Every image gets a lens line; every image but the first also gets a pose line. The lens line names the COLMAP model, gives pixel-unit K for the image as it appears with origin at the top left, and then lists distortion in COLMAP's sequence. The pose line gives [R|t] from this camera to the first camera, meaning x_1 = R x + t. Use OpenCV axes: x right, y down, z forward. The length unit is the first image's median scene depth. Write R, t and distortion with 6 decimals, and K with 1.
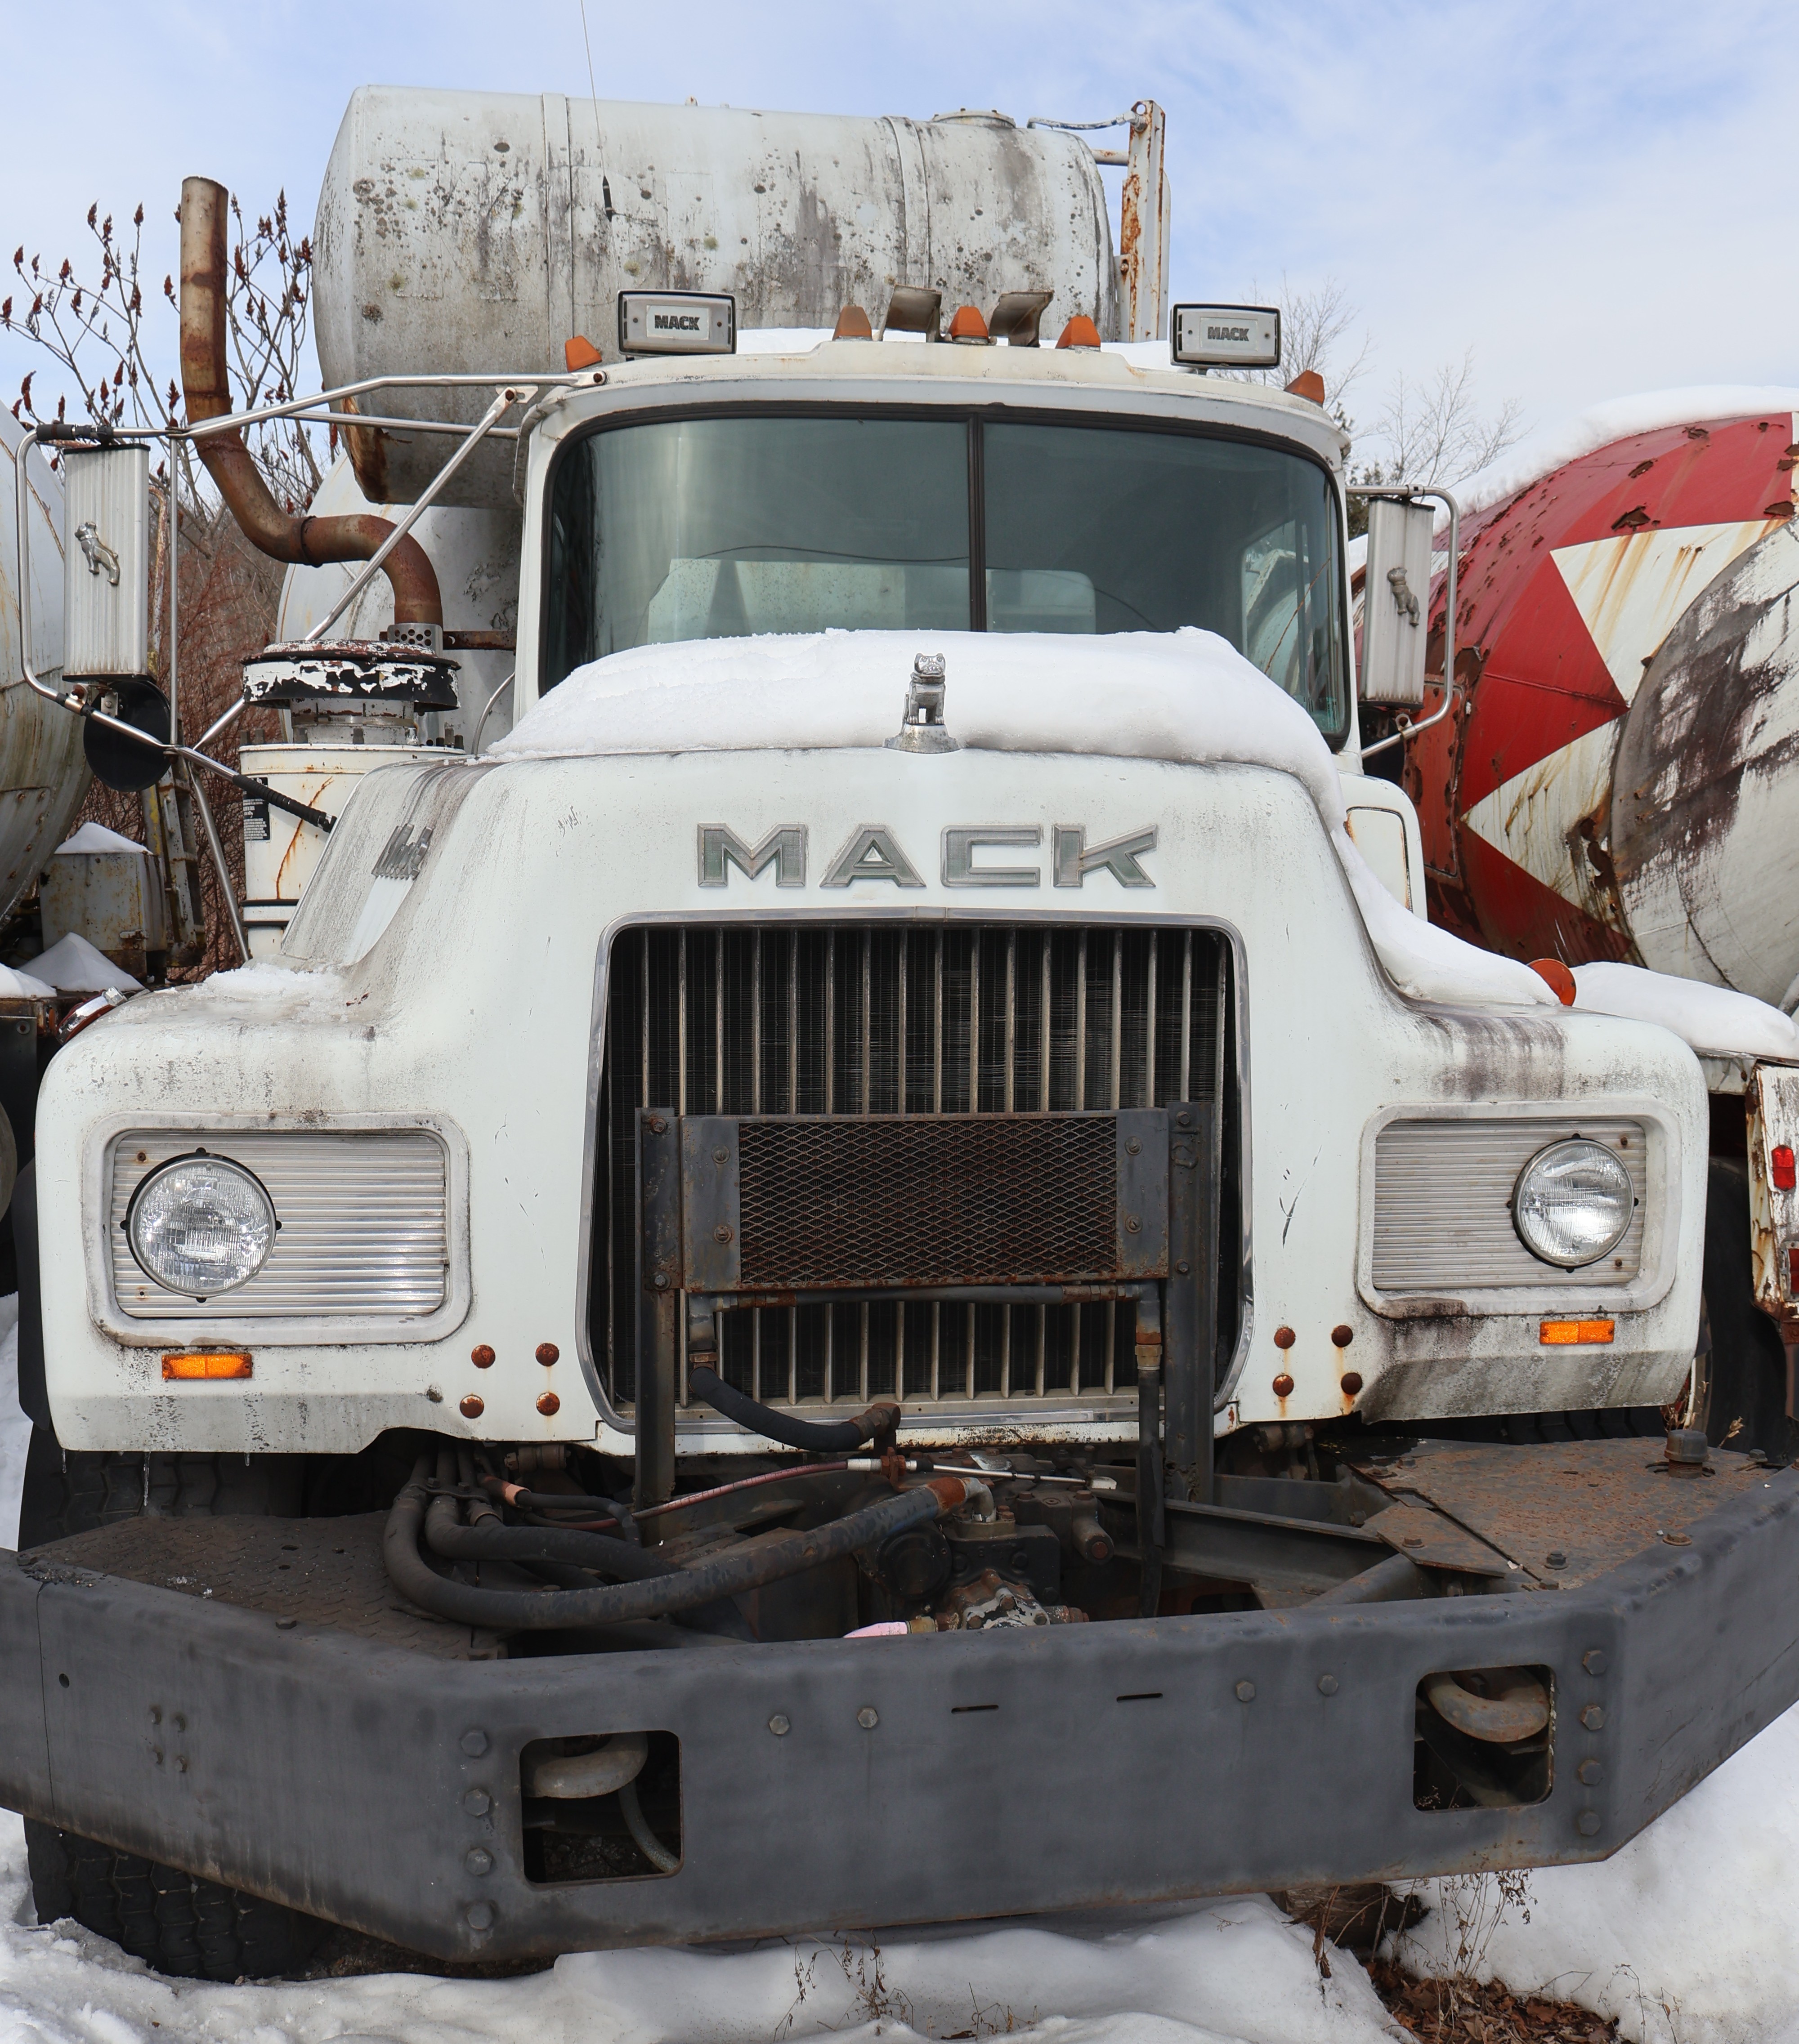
lens RADIAL K [[2252.0, 0, 898.1], [0, 2252.0, 1201.2], [0, 0, 1]] dist [0.006876, -0.010097]
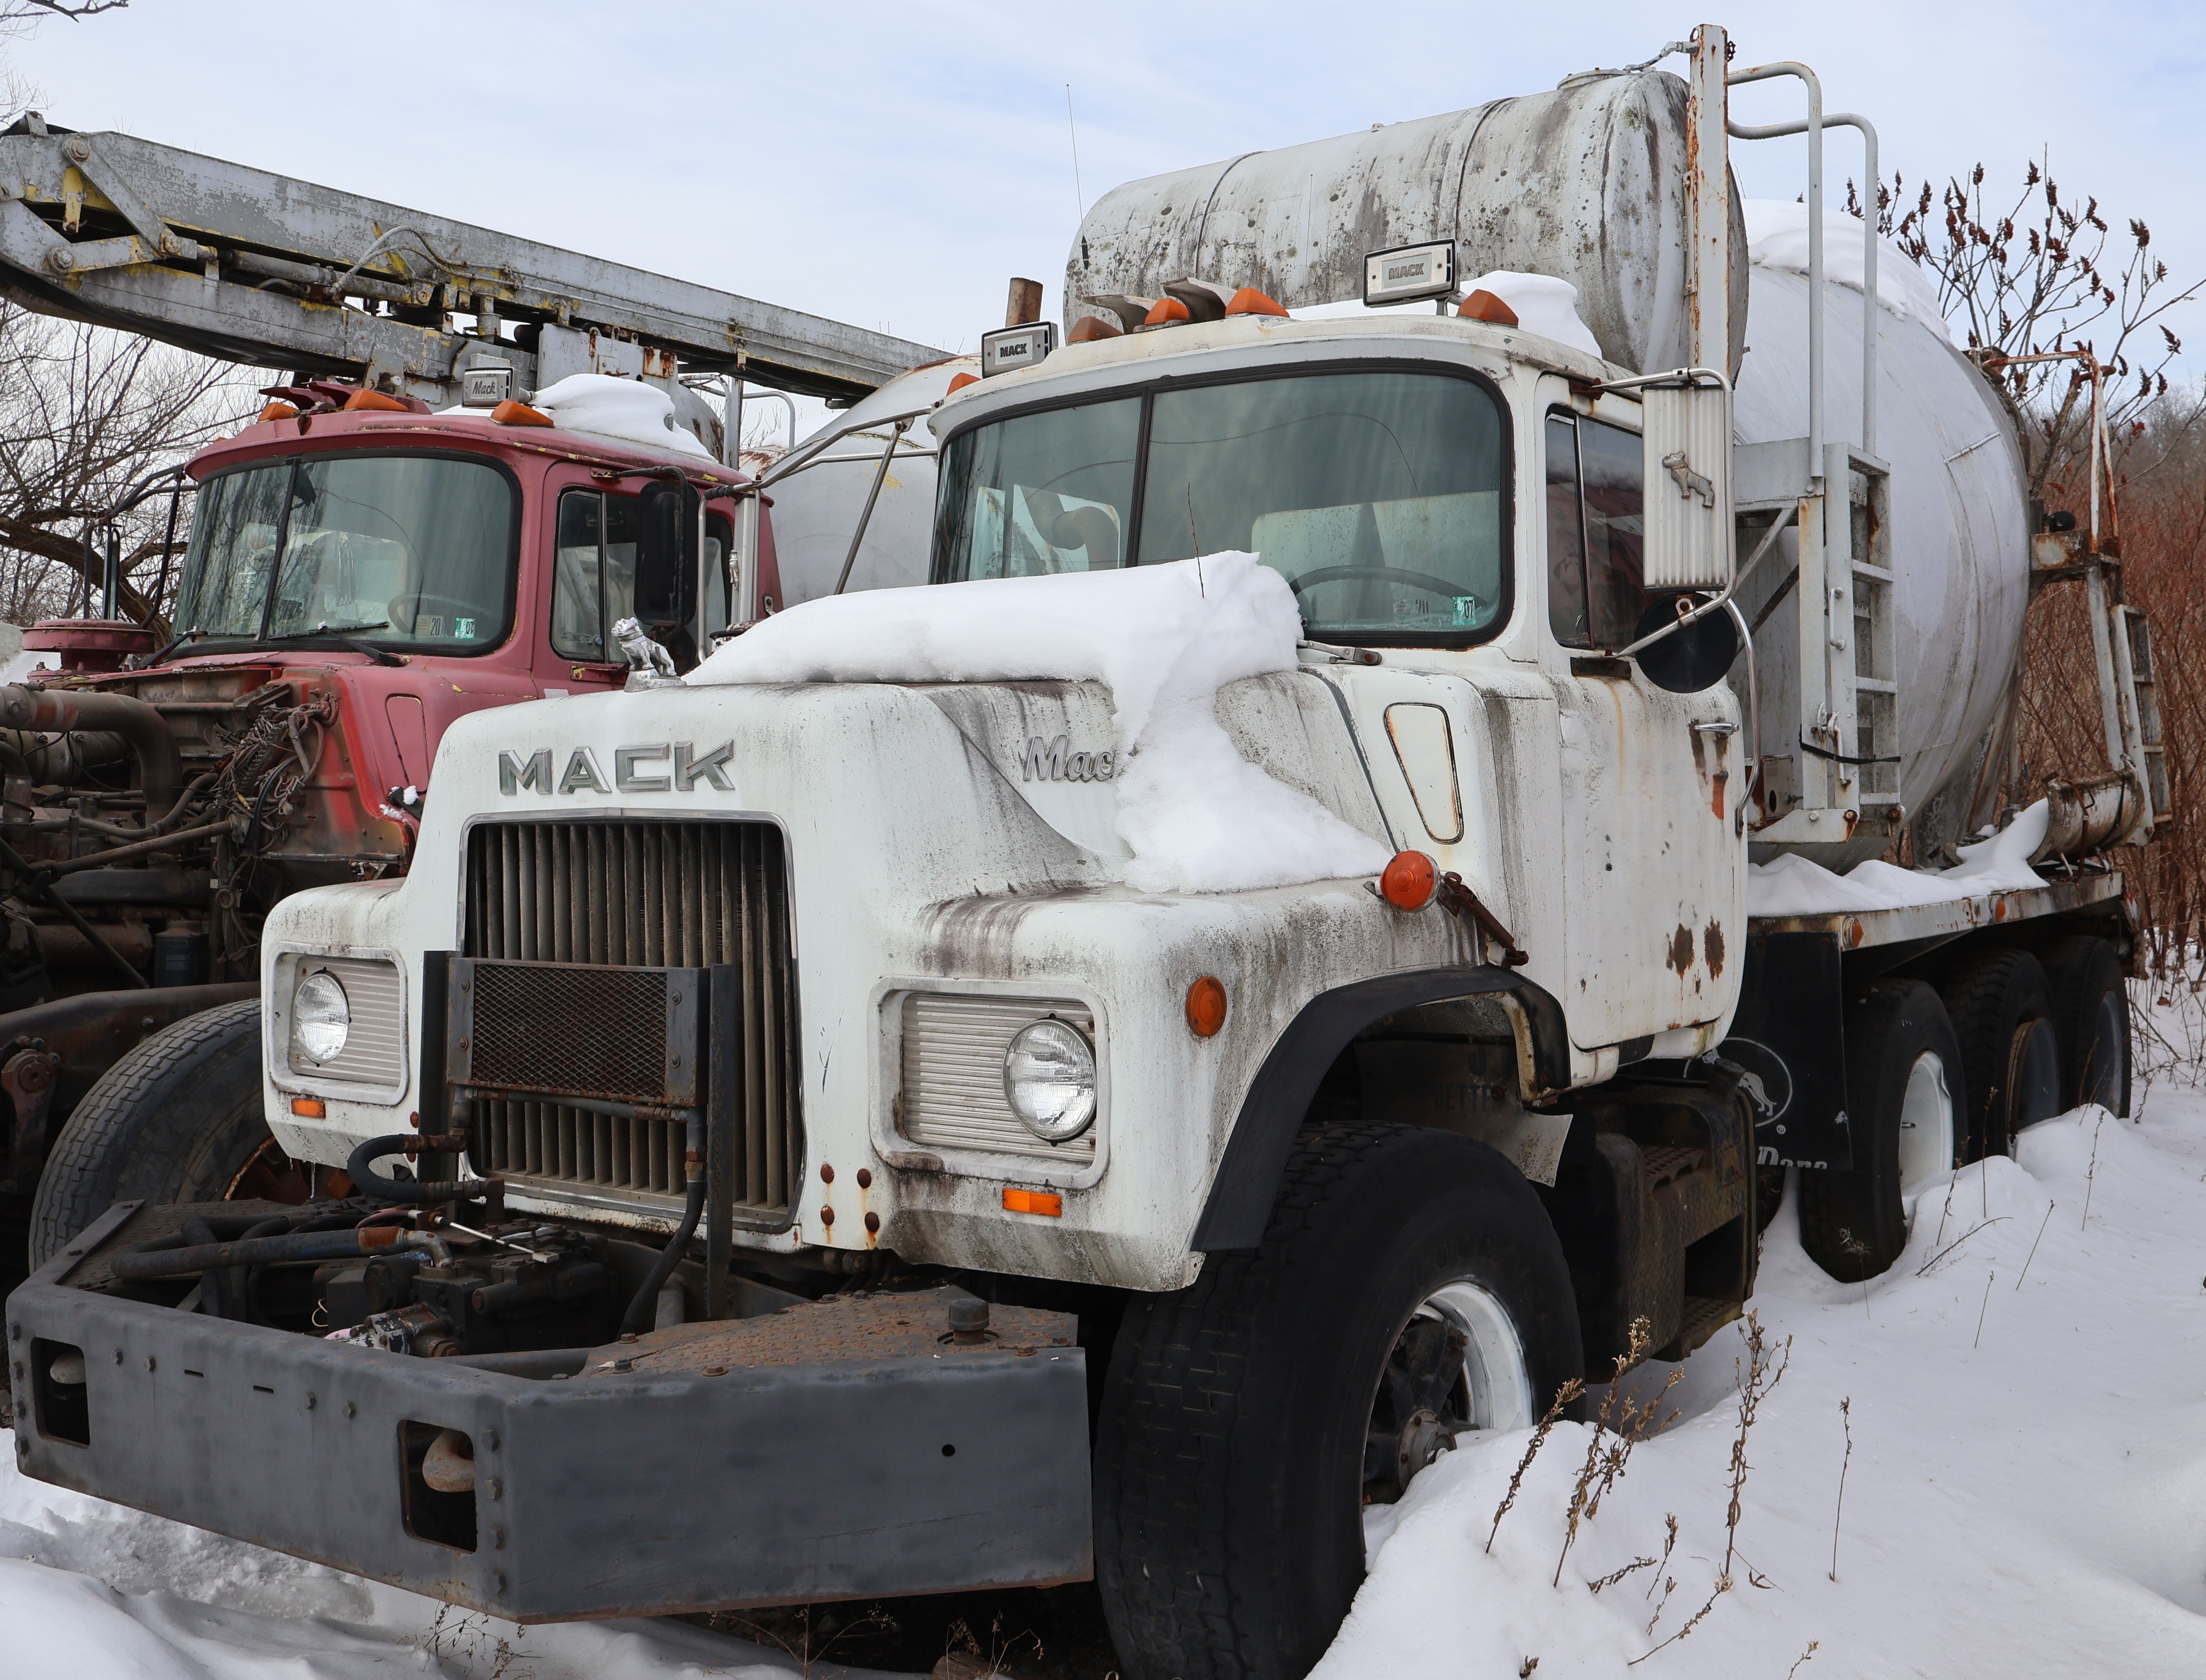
lens RADIAL K [[2106.1, 0, 1262.0], [0, 2106.1, 839.1], [0, 0, 1]] dist [-0.001421, 0.000882]
pose [[0.723860, 0.000131, -0.689947, 1.052663], [-0.077024, 0.993764, -0.080622, -0.039142], [0.685634, 0.111501, 0.719356, 0.347420]]
